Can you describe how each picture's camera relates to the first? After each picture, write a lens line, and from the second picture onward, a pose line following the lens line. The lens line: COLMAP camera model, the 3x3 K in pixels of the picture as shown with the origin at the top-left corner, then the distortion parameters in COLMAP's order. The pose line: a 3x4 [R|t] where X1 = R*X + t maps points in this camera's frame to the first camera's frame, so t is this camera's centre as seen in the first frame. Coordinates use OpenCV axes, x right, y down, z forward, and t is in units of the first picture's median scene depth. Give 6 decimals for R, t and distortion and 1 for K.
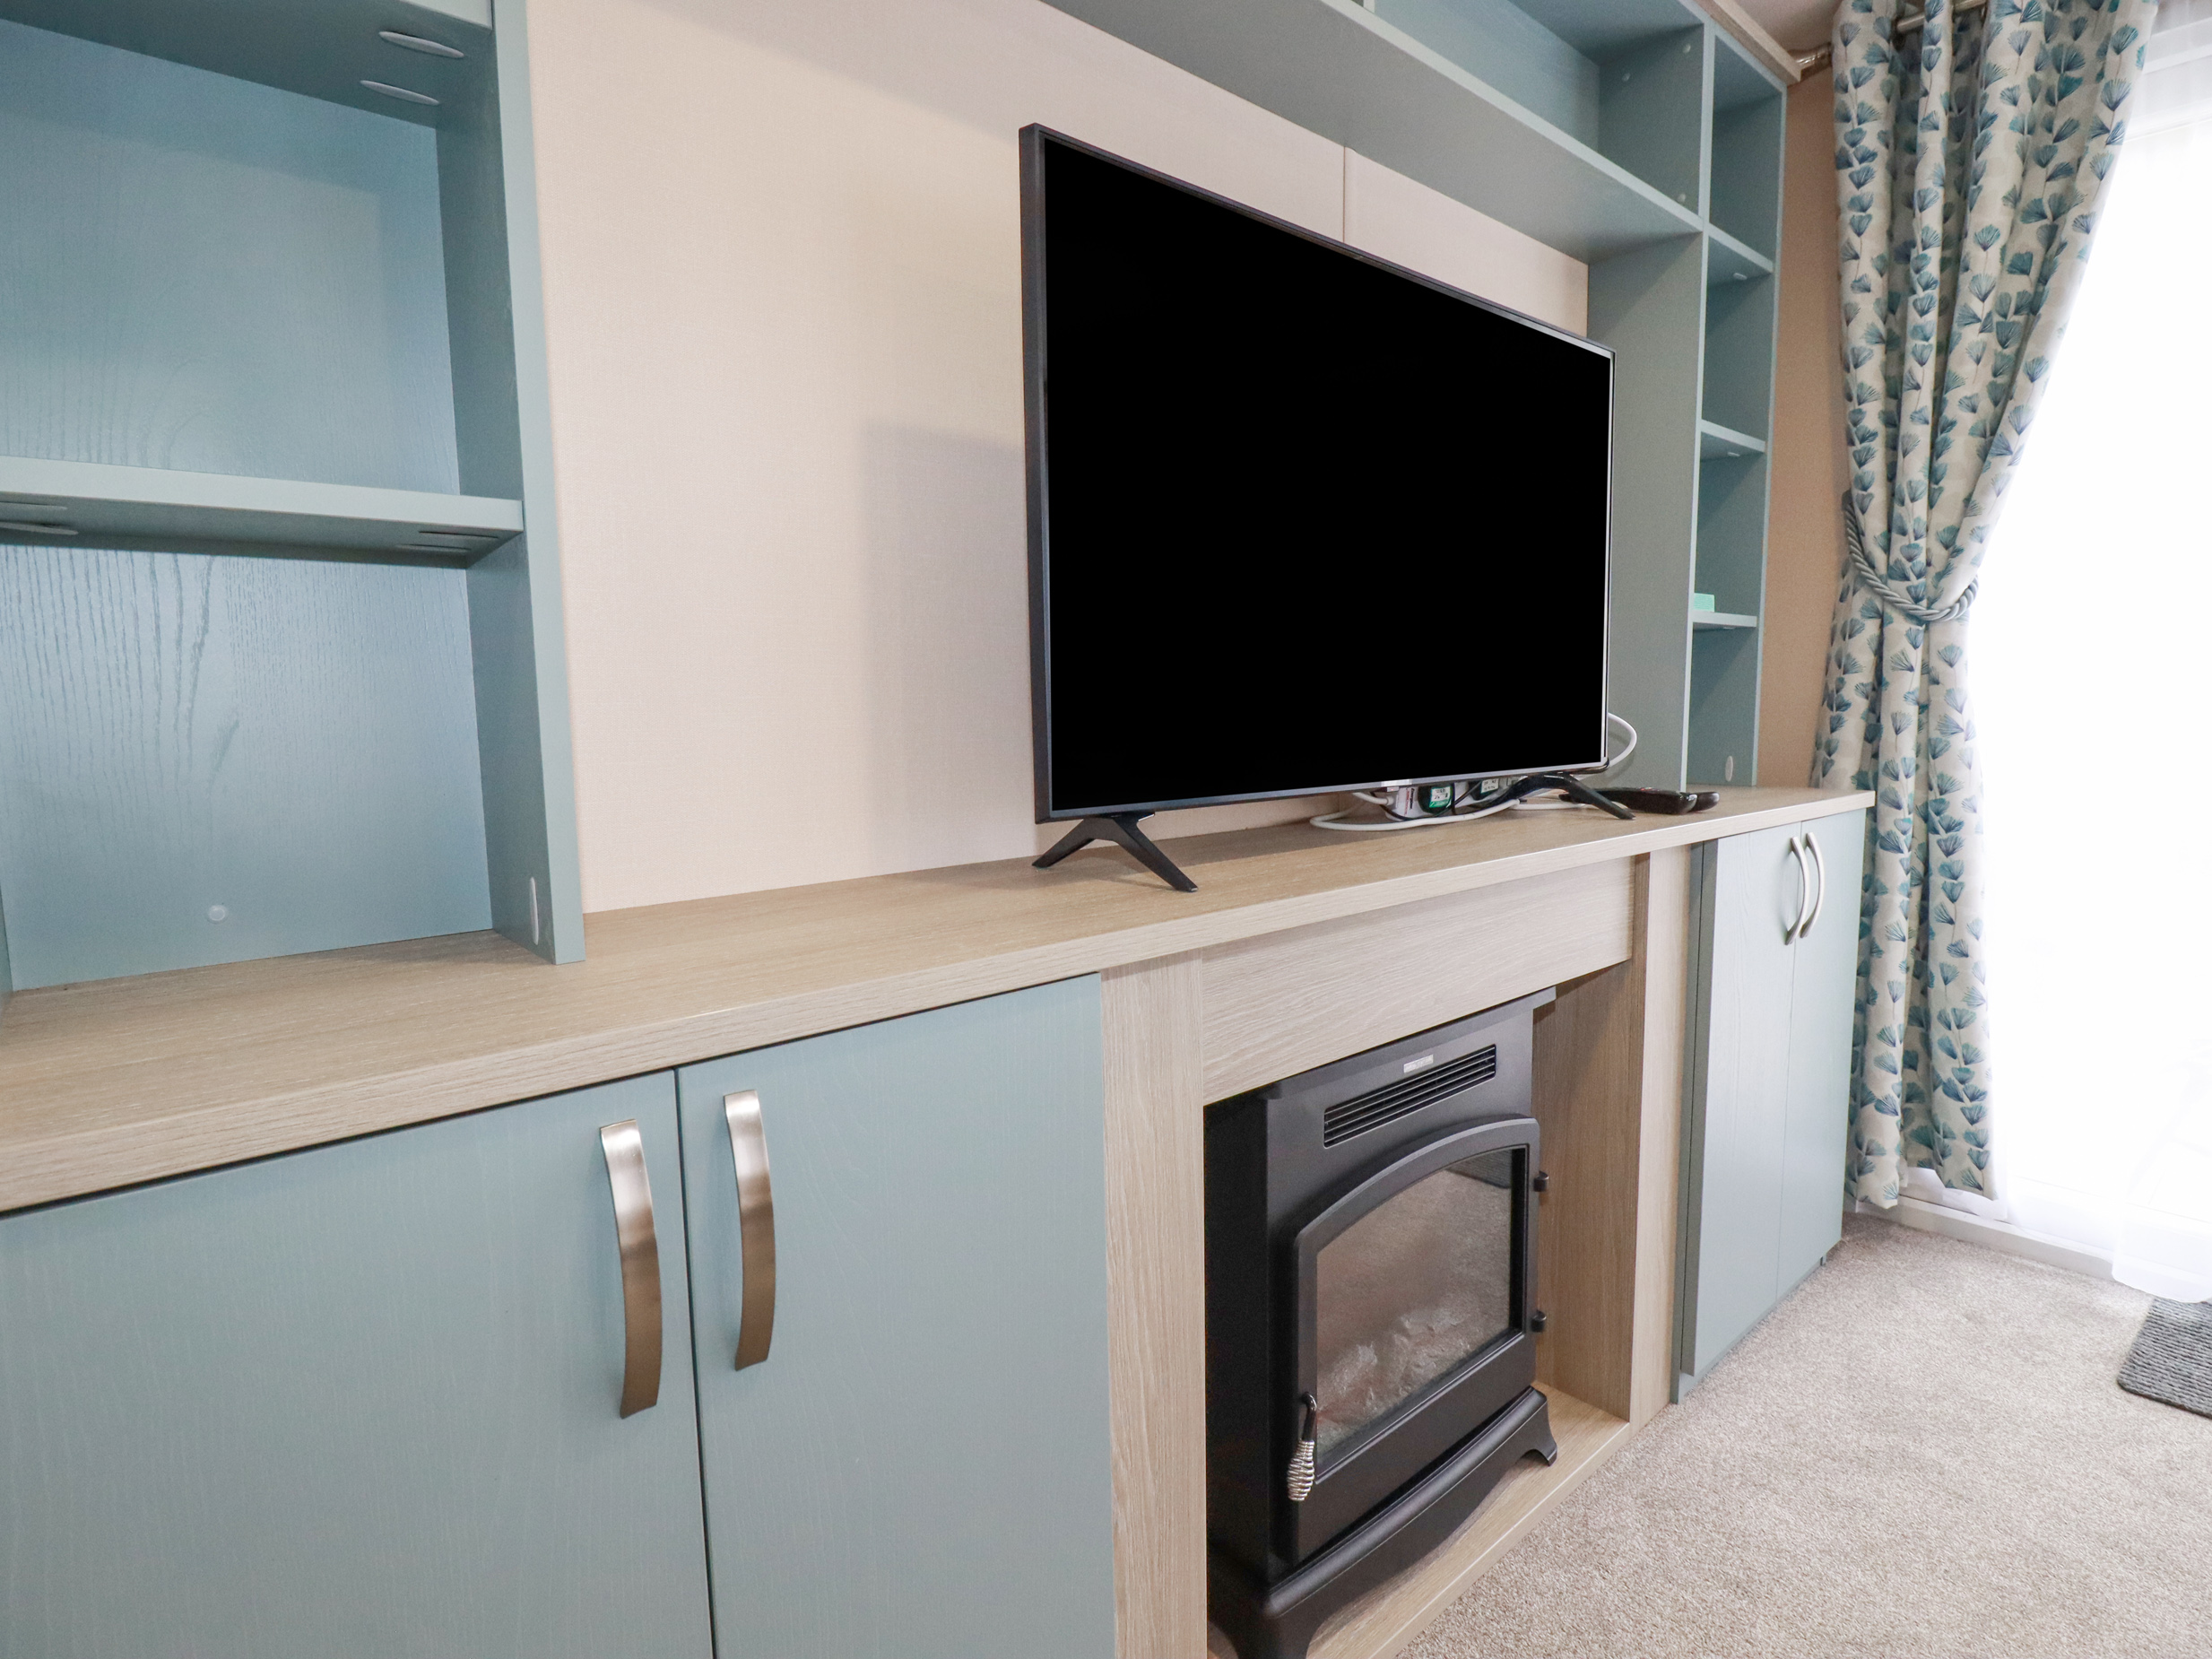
lens RADIAL K [[1188.9, 0, 1107.4], [0, 1188.9, 846.4], [0, 0, 1]] dist [0.006853, -0.000539]
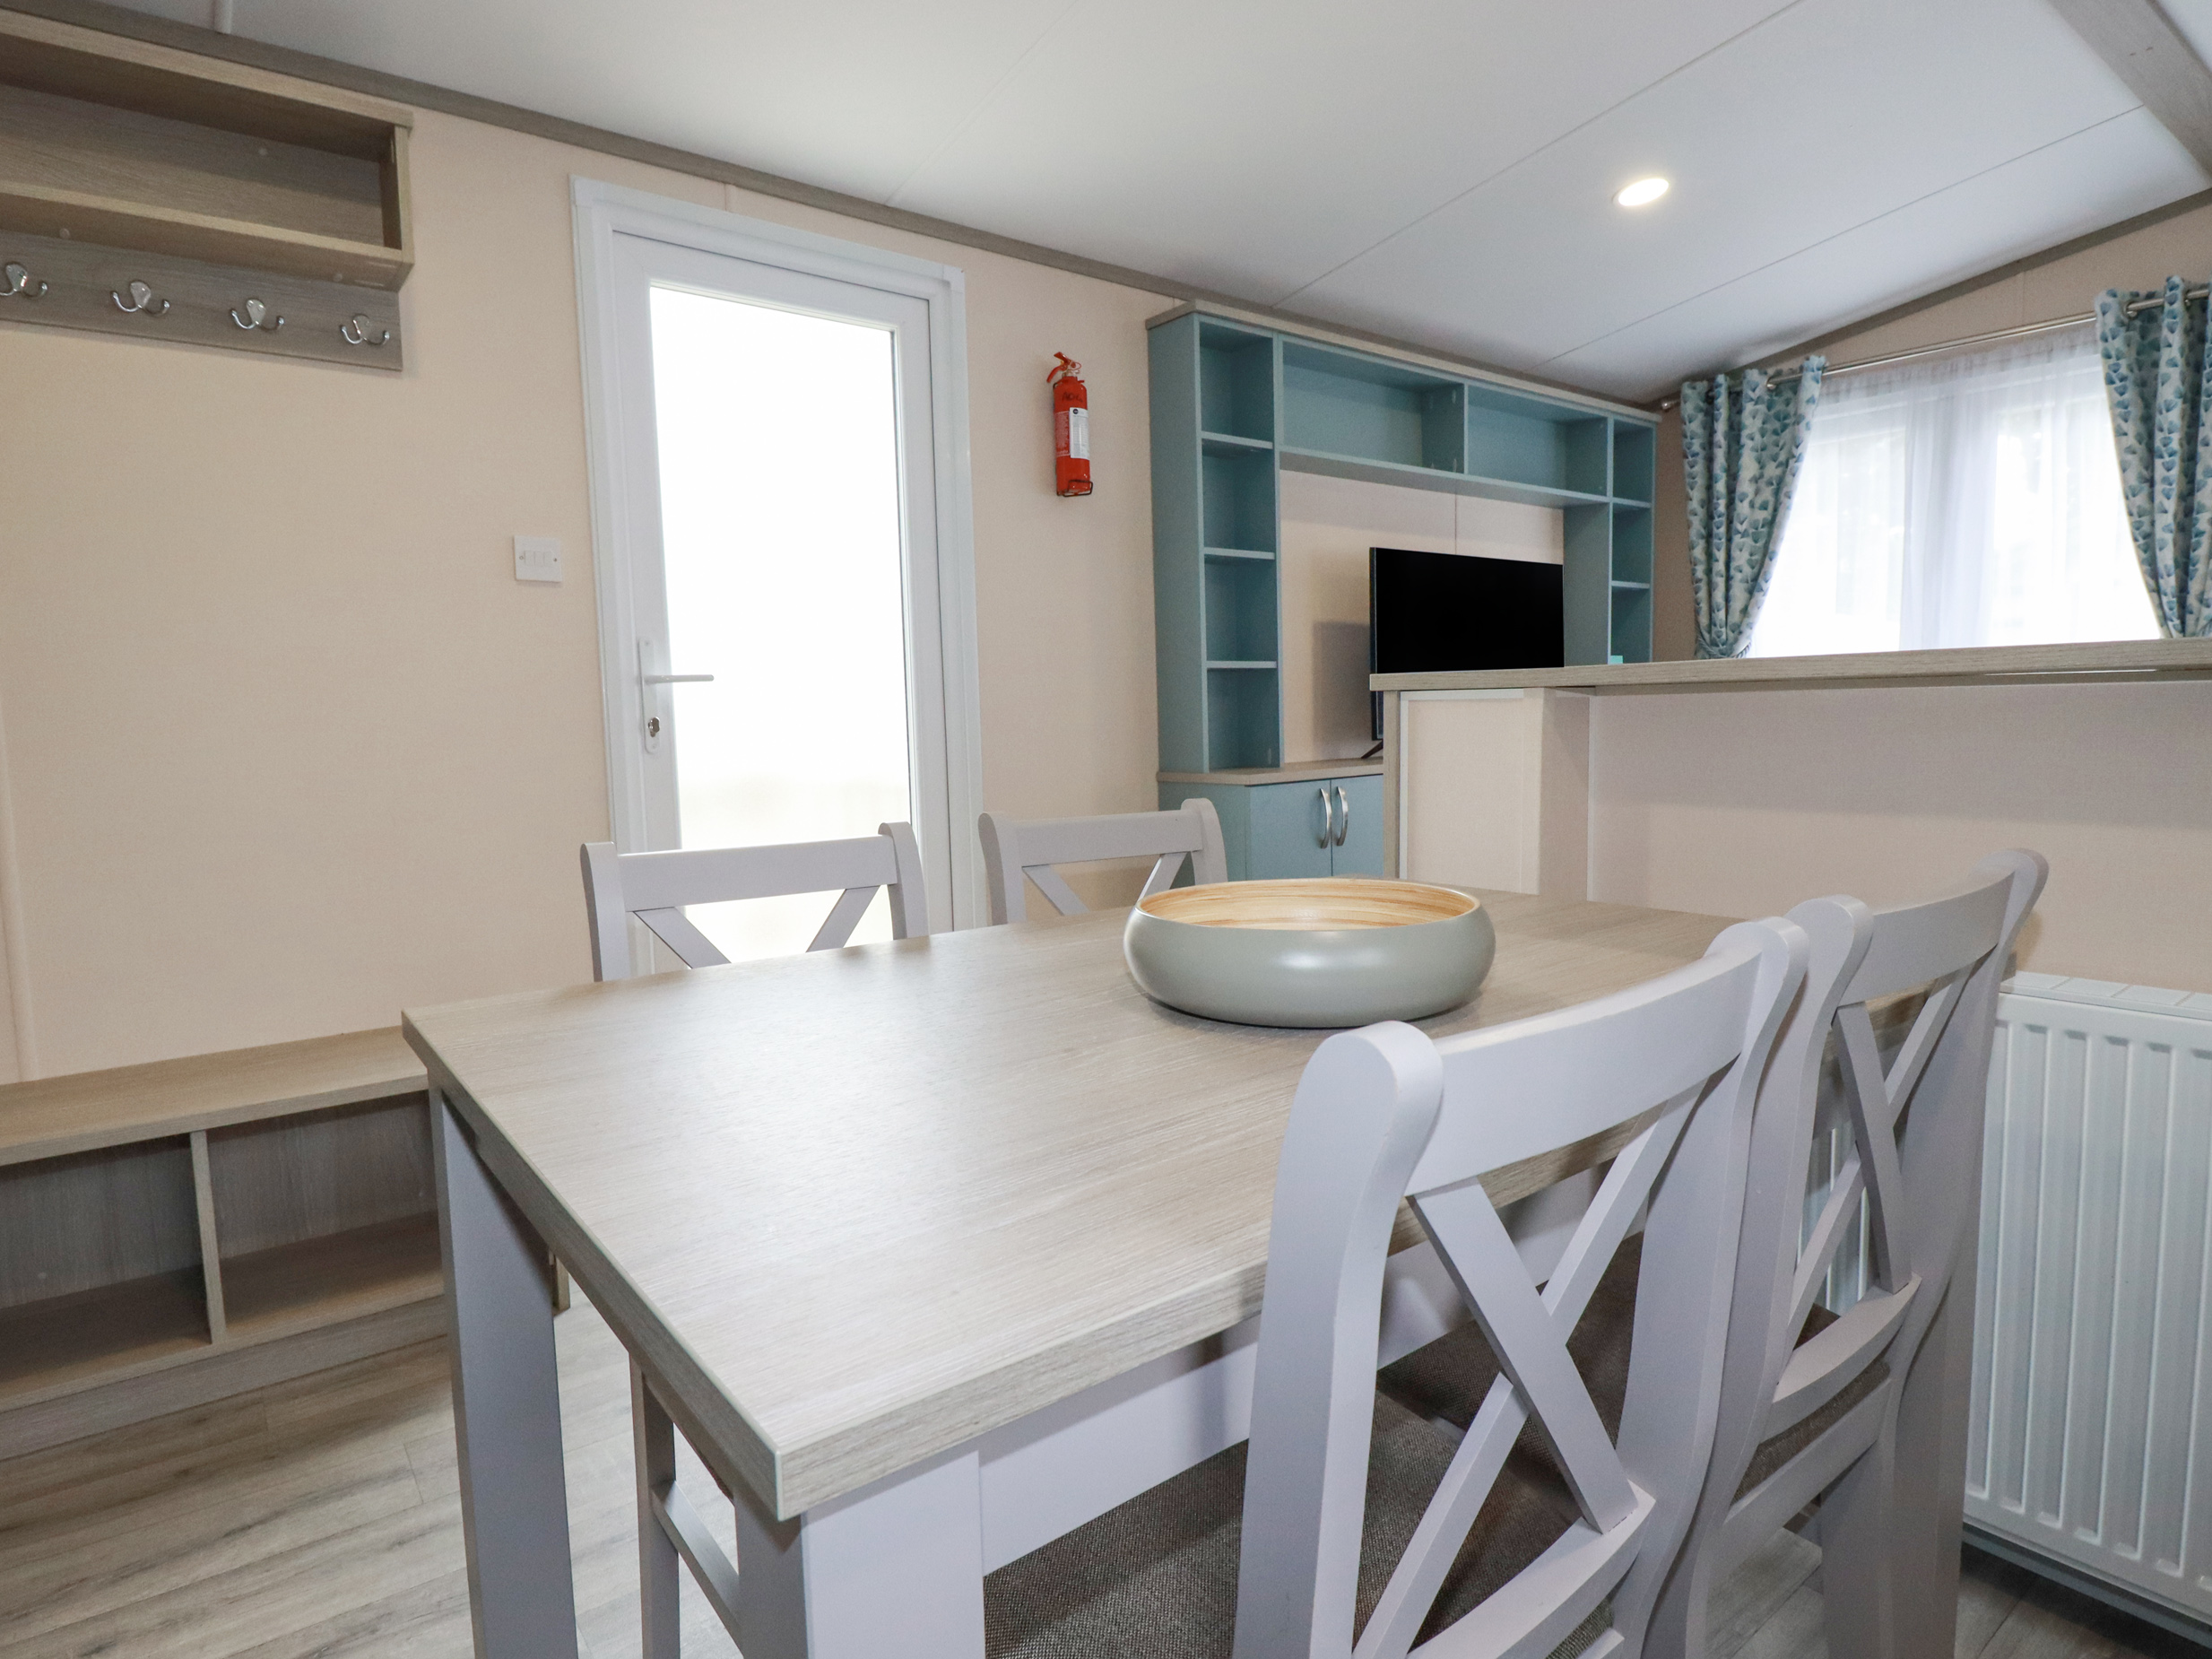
lens RADIAL K [[1188.9, 0, 1097.5], [0, 1188.9, 813.1], [0, 0, 1]] dist [0.006853, -0.000539]
pose [[0.996730, 0.002416, -0.080766, -0.279709], [-0.004562, 0.999641, -0.026390, 0.142548], [0.080673, 0.026672, 0.996384, -1.262624]]
